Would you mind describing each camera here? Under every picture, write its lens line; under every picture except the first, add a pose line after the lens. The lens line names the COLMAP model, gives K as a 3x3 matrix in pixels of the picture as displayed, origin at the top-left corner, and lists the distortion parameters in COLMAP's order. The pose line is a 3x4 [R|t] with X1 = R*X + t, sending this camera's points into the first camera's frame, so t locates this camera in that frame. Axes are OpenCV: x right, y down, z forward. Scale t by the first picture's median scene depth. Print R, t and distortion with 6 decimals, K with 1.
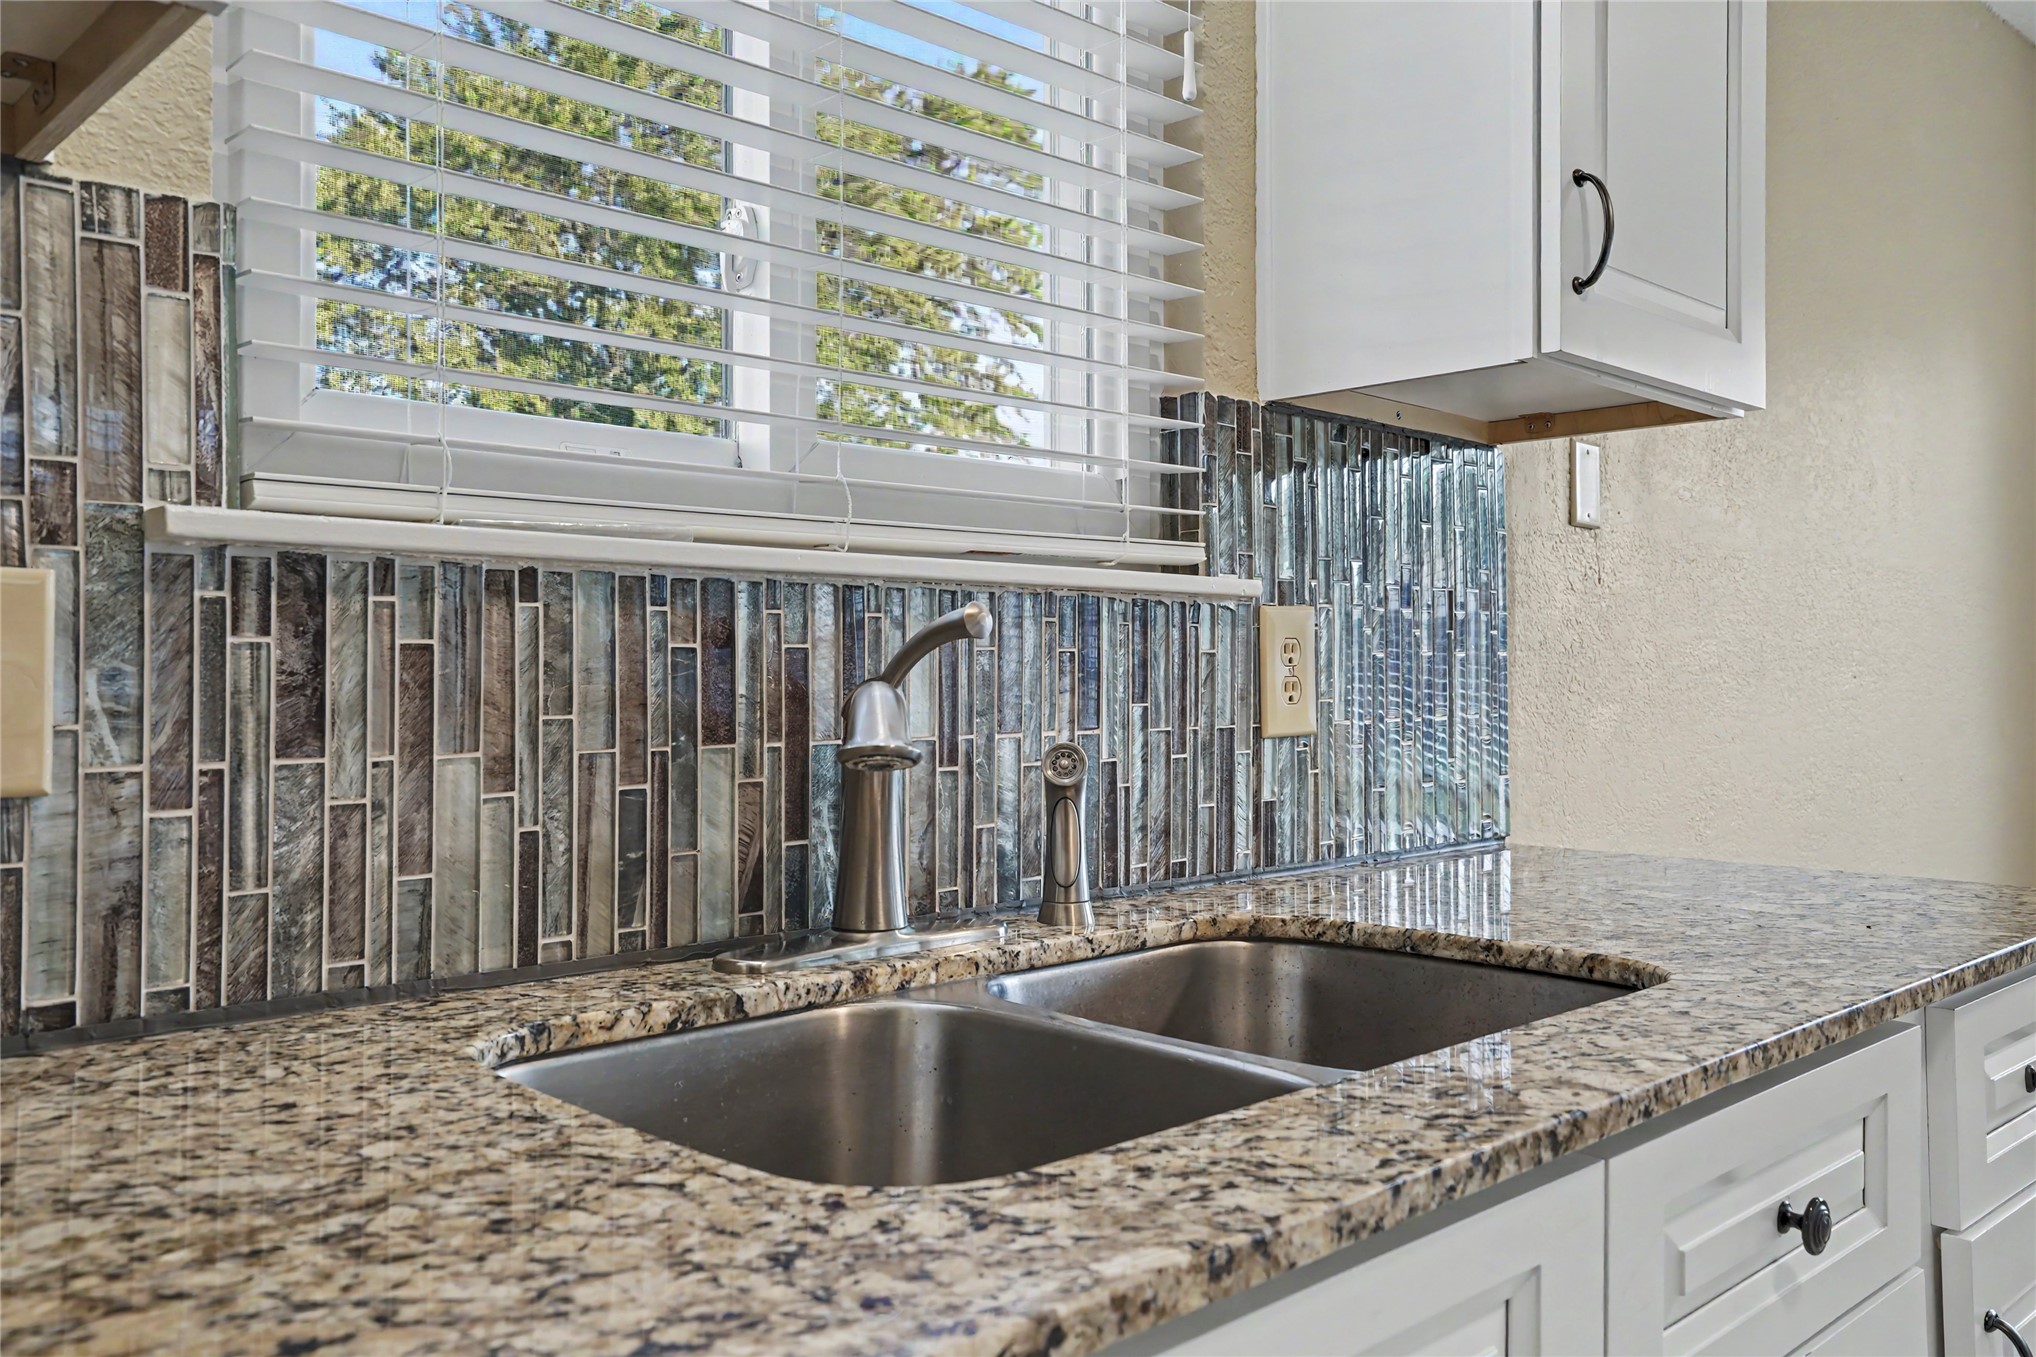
lens RADIAL K [[1623.9, 0, 1018.0], [0, 1623.9, 678.5], [0, 0, 1]] dist [0.040001, 0.001770]
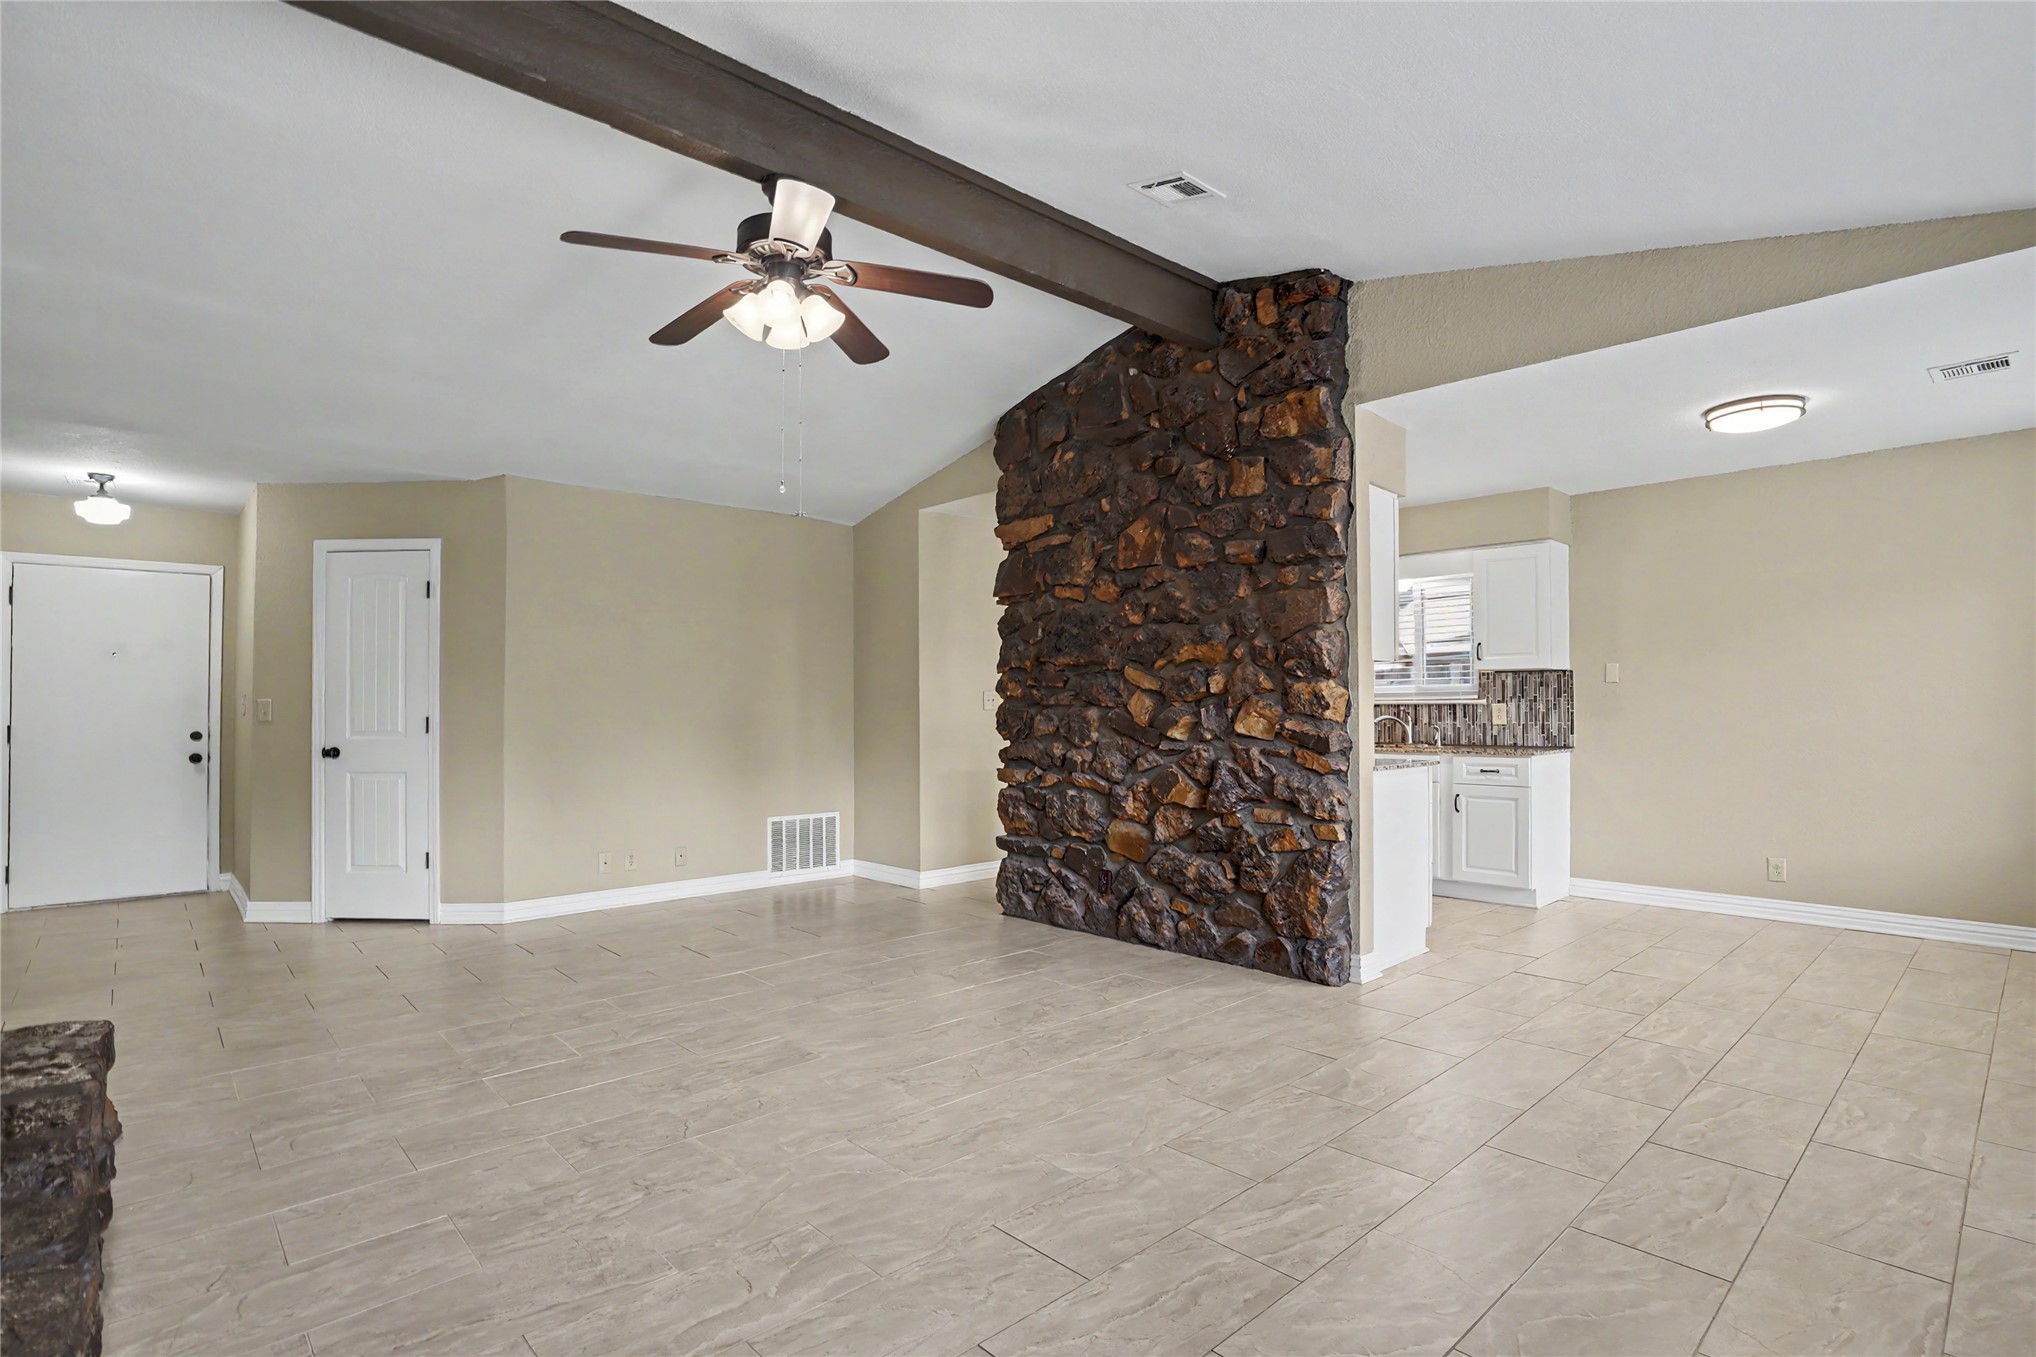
lens RADIAL K [[988.1, 0, 1025.8], [0, 988.1, 710.5], [0, 0, 1]] dist [-0.063963, 0.029927]
pose [[-0.001896, 0.002798, -0.999994, 5.245672], [-0.000162, 0.999996, 0.002799, -0.038375], [0.999998, 0.000167, -0.001896, -1.068027]]
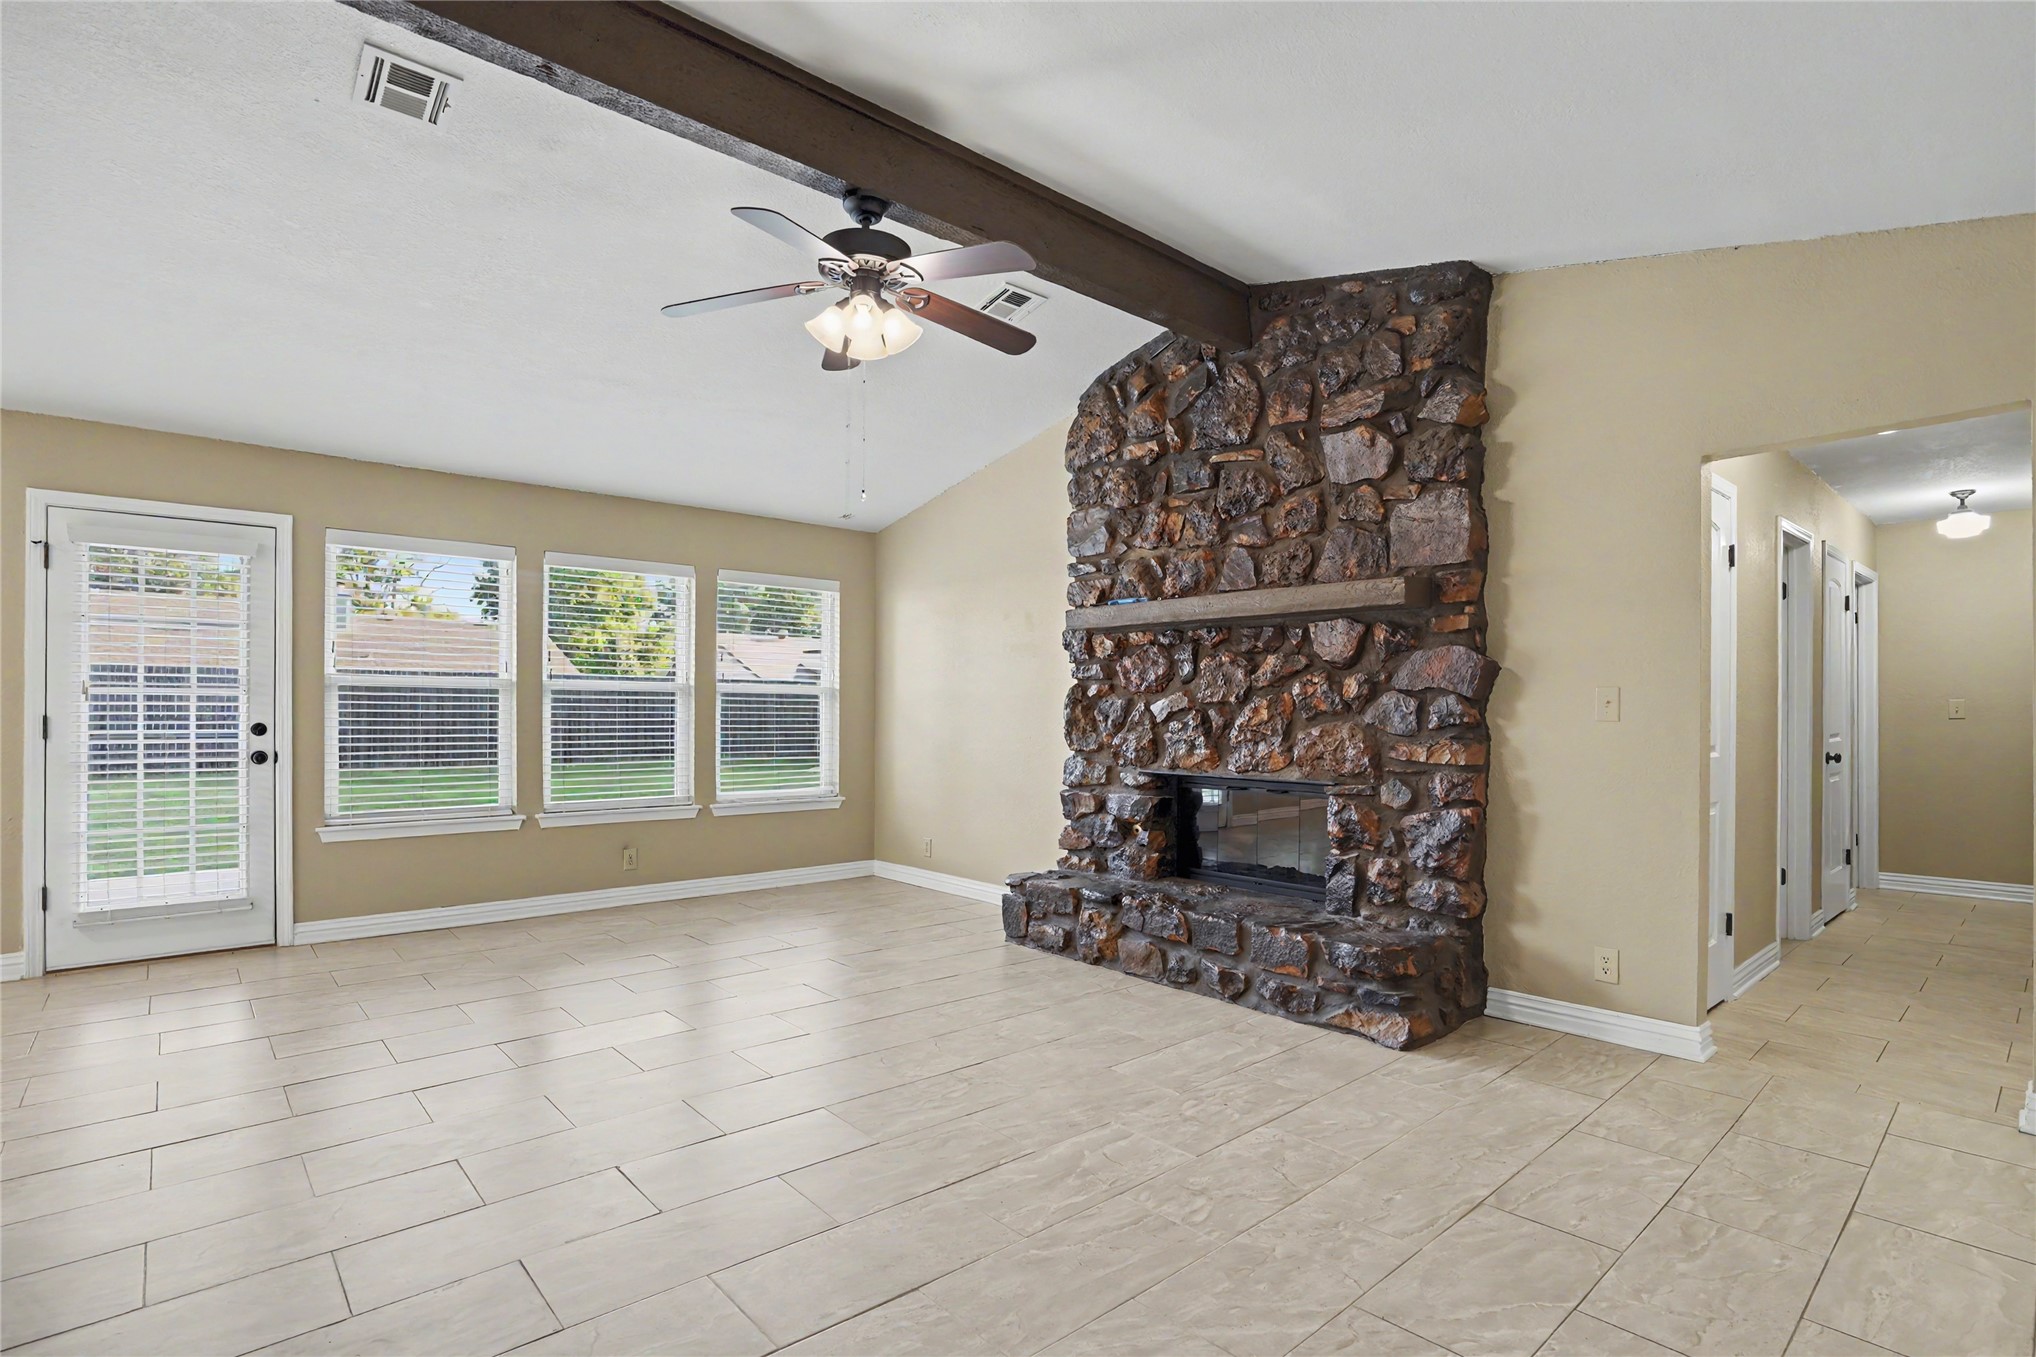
lens RADIAL K [[988.1, 0, 1025.8], [0, 988.1, 710.5], [0, 0, 1]] dist [-0.063963, 0.029927]
pose [[0.020465, 0.004762, 0.999779, 0.296416], [0.001560, 0.999987, -0.004795, -0.026685], [-0.999789, 0.001658, 0.020458, -2.144250]]
